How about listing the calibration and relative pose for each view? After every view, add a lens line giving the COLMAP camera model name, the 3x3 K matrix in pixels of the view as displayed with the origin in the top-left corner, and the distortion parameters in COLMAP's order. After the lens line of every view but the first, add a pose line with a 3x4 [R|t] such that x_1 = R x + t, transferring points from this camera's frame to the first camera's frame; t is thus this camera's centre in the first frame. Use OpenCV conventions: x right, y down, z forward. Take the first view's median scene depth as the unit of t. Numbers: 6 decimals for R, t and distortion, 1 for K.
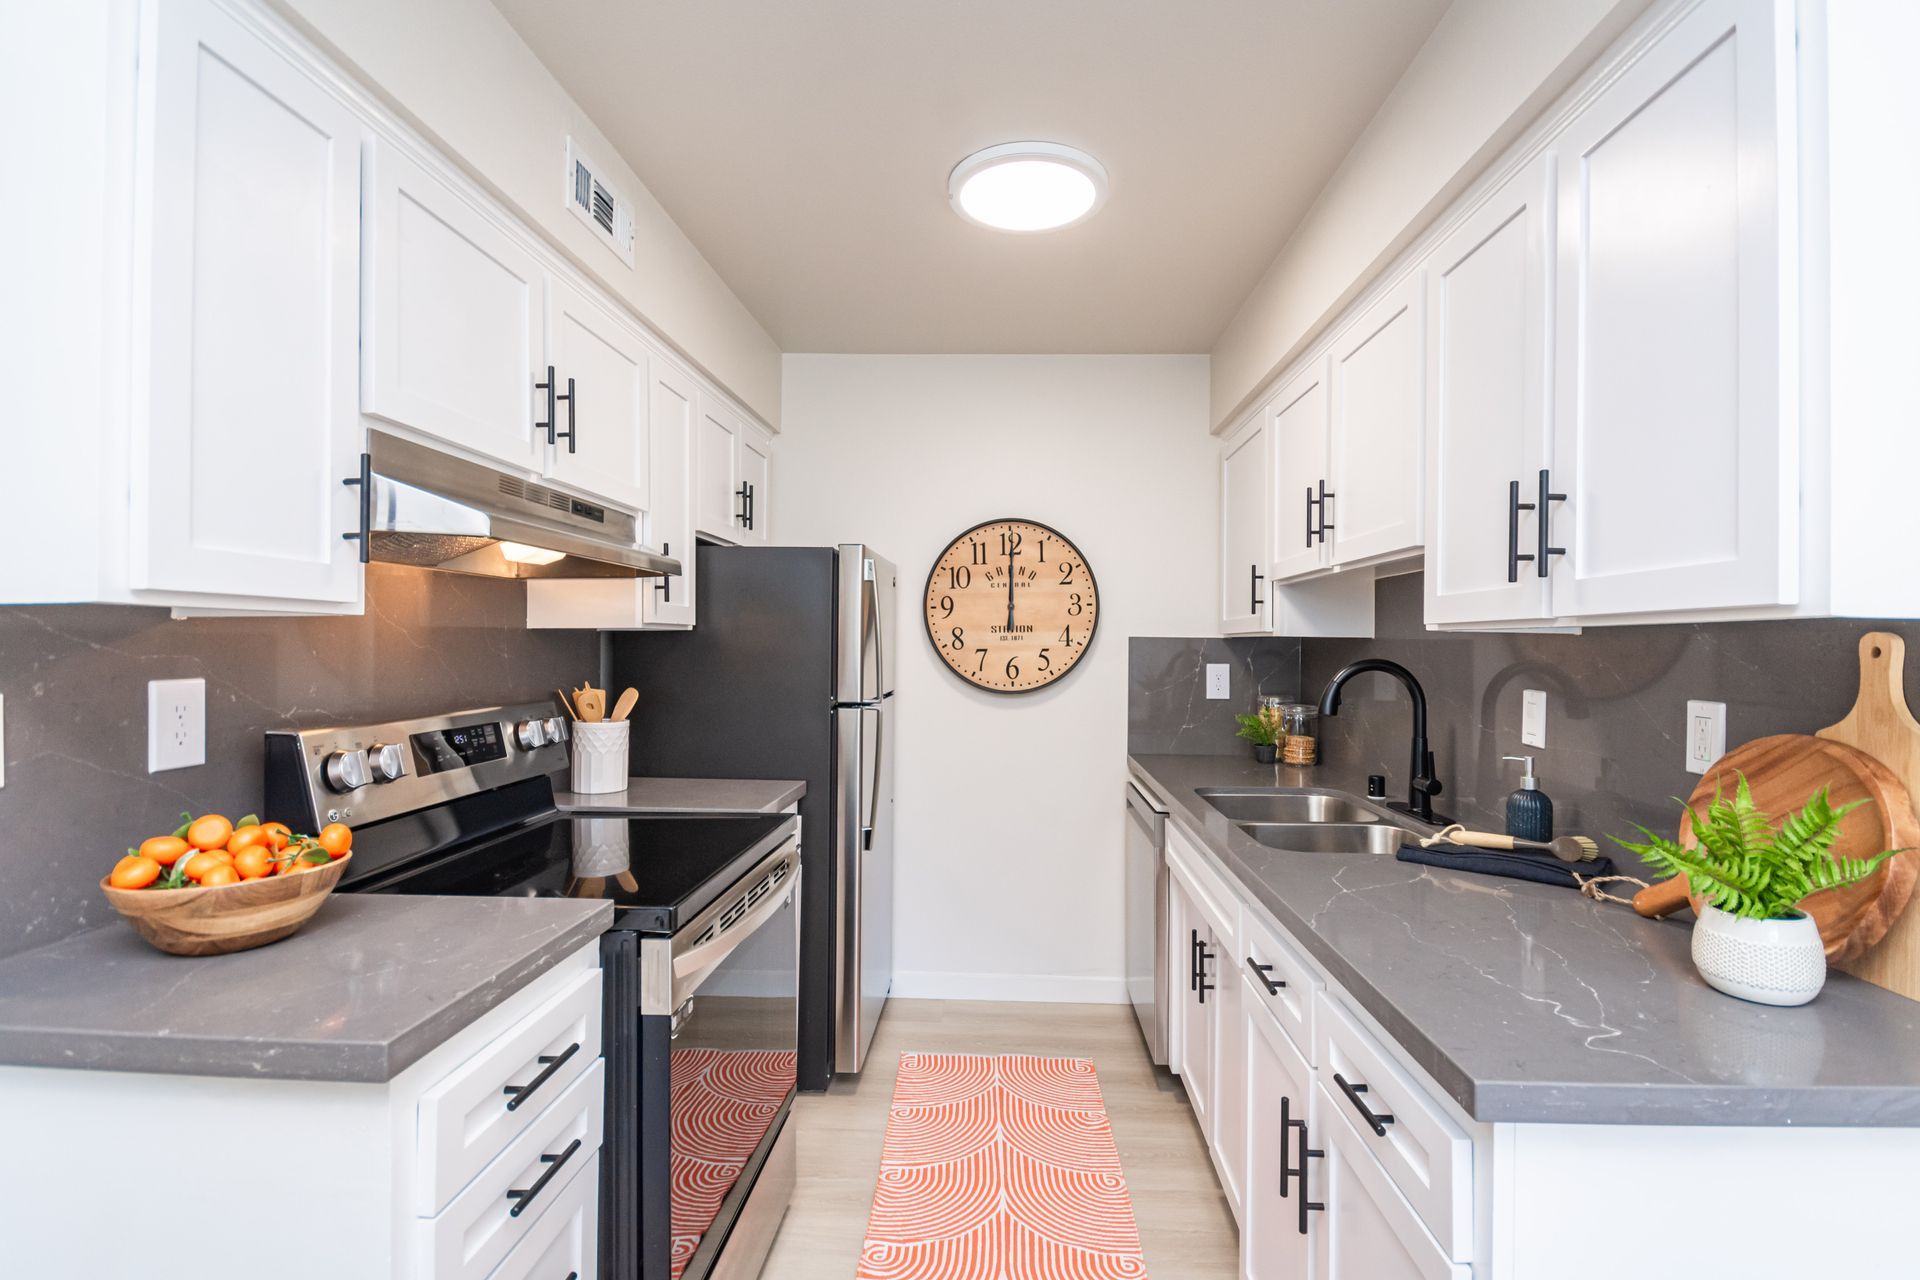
lens RADIAL K [[871.2, 0, 970.4], [0, 871.2, 641.7], [0, 0, 1]] dist [0.001618, 0.000233]
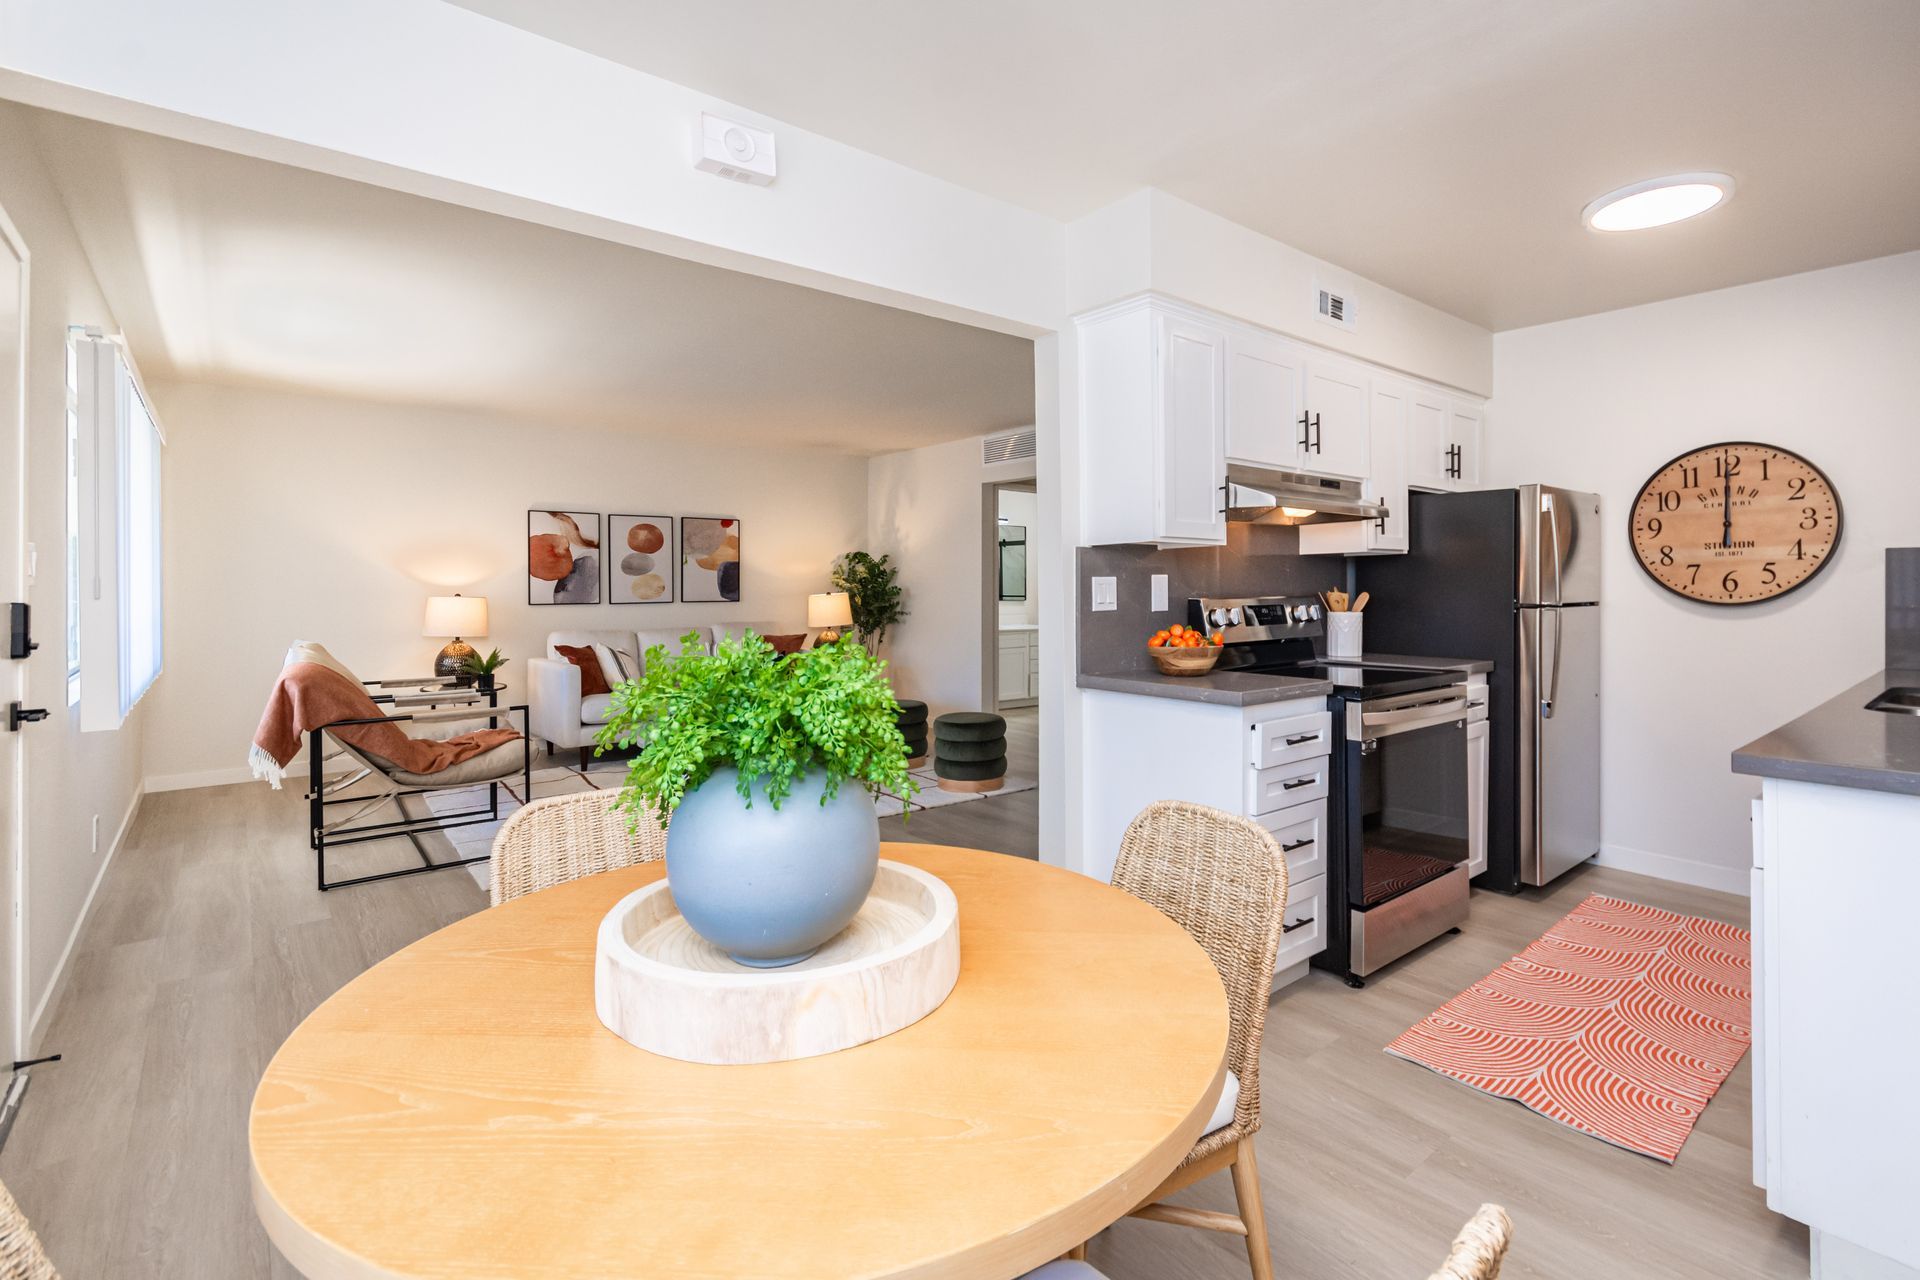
lens RADIAL K [[871.2, 0, 997.3], [0, 871.2, 589.5], [0, 0, 1]] dist [0.001618, 0.000233]
pose [[0.678244, -0.005724, -0.734815, 0.357074], [0.009175, 0.999958, 0.000680, 0.048814], [0.734780, -0.007203, 0.678267, -0.614142]]
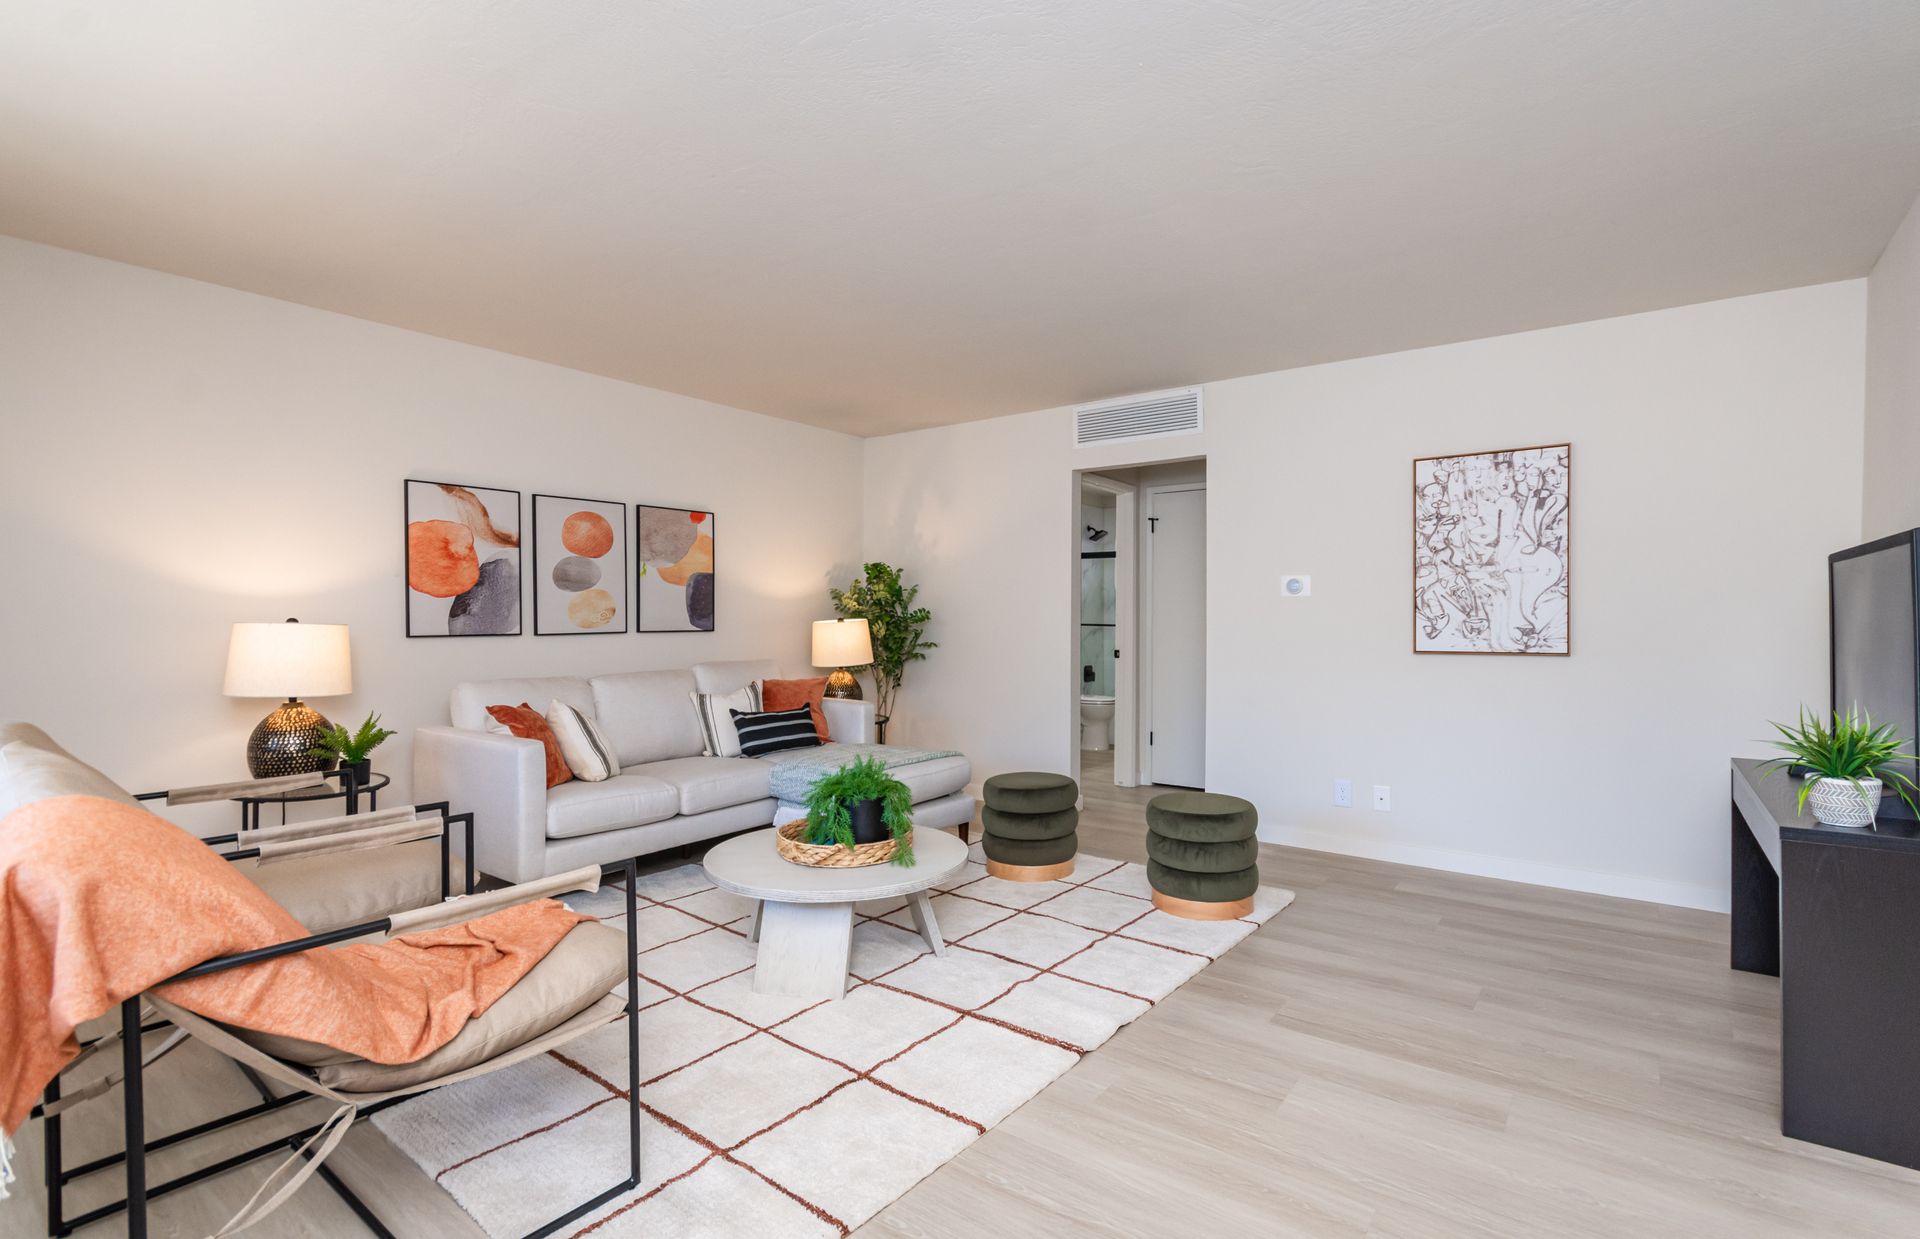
lens RADIAL K [[867.8, 0, 977.1], [0, 867.8, 634.8], [0, 0, 1]] dist [0.003915, -0.001456]
pose [[0.829543, 0.003295, -0.558433, -1.066514], [0.009467, 0.999756, 0.019962, 0.059733], [0.558362, -0.021846, 0.829310, -0.595540]]
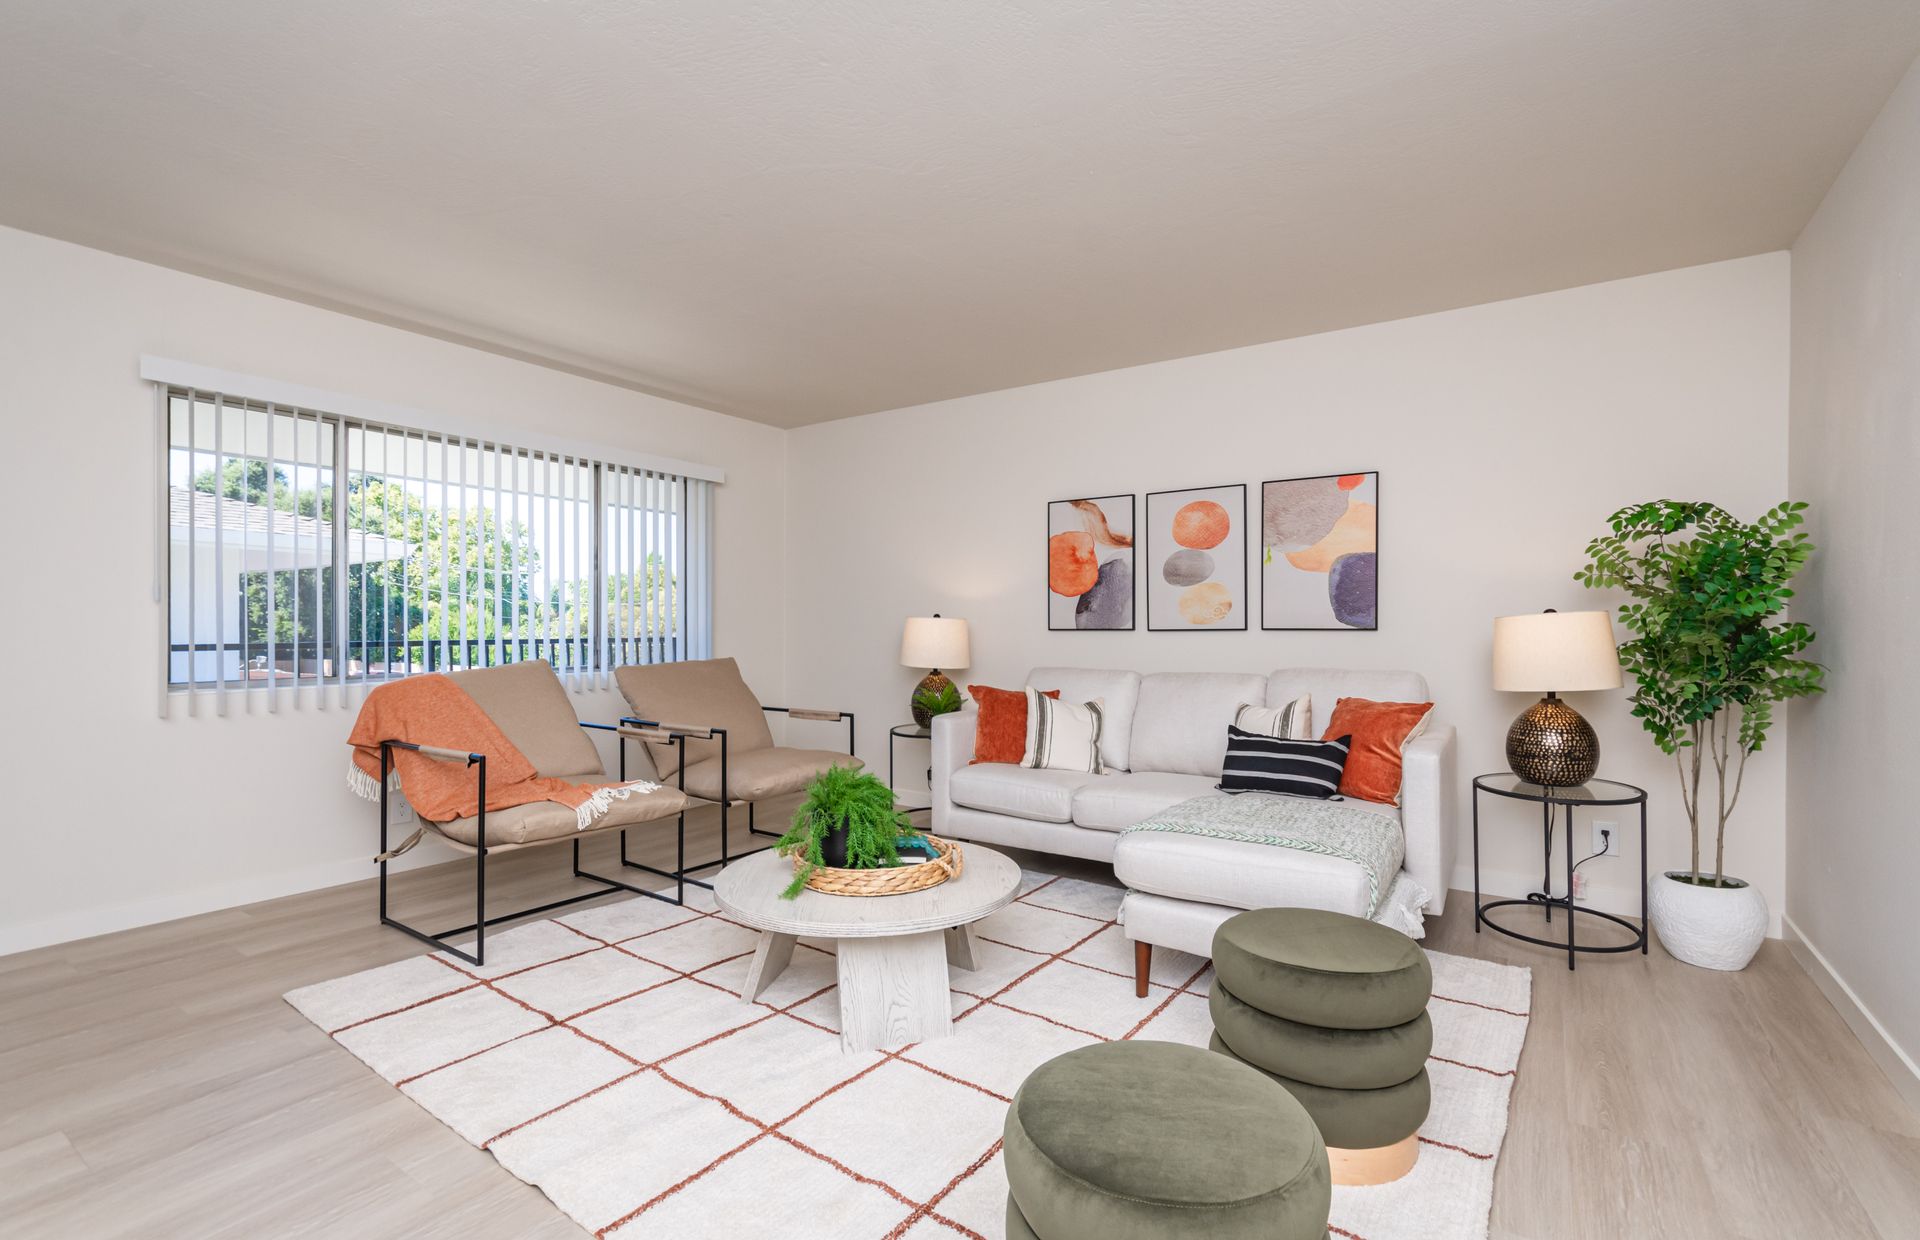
lens RADIAL K [[867.8, 0, 971.1], [0, 867.8, 627.6], [0, 0, 1]] dist [0.003915, -0.001456]
pose [[-0.507422, 0.002105, -0.861695, -1.033243], [0.005553, 0.999984, -0.000828, 0.086480], [0.861680, -0.005205, -0.507426, 1.331818]]
